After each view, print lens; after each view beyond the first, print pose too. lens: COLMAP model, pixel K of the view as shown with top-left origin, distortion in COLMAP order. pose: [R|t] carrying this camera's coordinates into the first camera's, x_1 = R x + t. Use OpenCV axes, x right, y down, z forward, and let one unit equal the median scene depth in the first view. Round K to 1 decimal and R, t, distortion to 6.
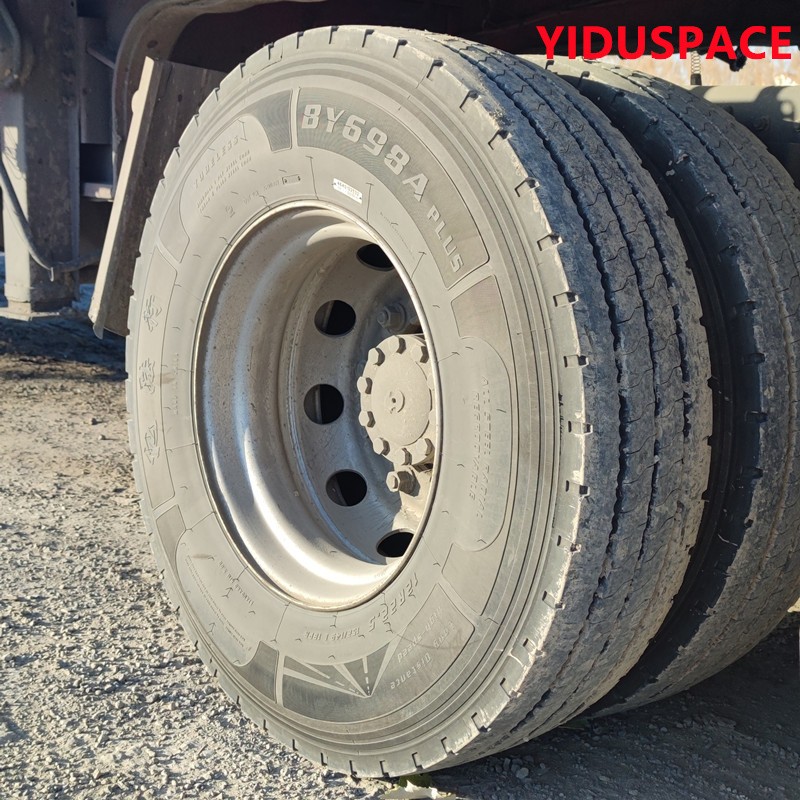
lens RADIAL K [[1247.1, 0, 391.7], [0, 1247.1, 402.7], [0, 0, 1]] dist [0.103666, 0.000000]
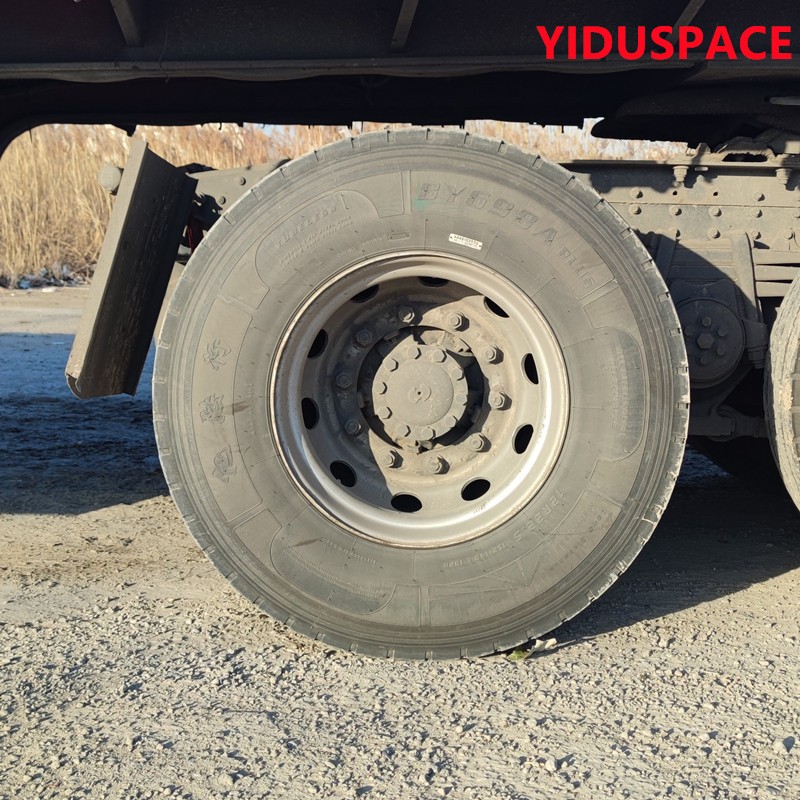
lens RADIAL K [[1247.1, 0, 398.5], [0, 1247.1, 382.2], [0, 0, 1]] dist [0.103666, 0.000000]
pose [[0.677281, -0.126433, 0.724779, -1.114999], [0.161429, 0.986655, 0.021266, -0.051651], [-0.717795, 0.102598, 0.688653, 0.081625]]
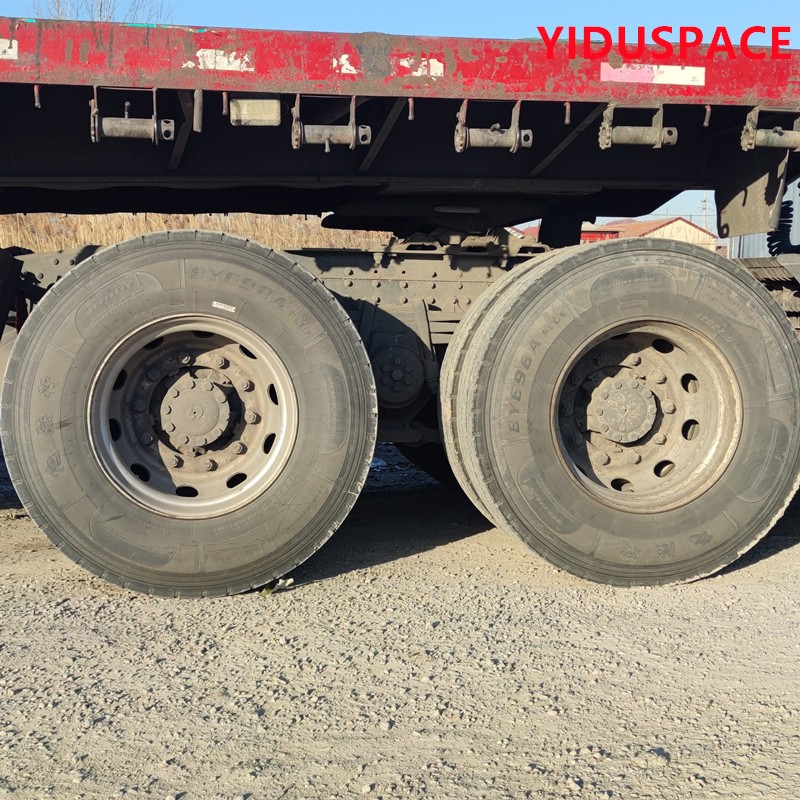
lens RADIAL K [[1247.1, 0, 400.7], [0, 1247.1, 398.8], [0, 0, 1]] dist [0.103666, 0.000000]
pose [[0.537778, -0.114090, 0.835331, -1.607738], [0.180947, 0.983332, 0.017812, -0.000341], [-0.823440, 0.141572, 0.549459, -0.371490]]
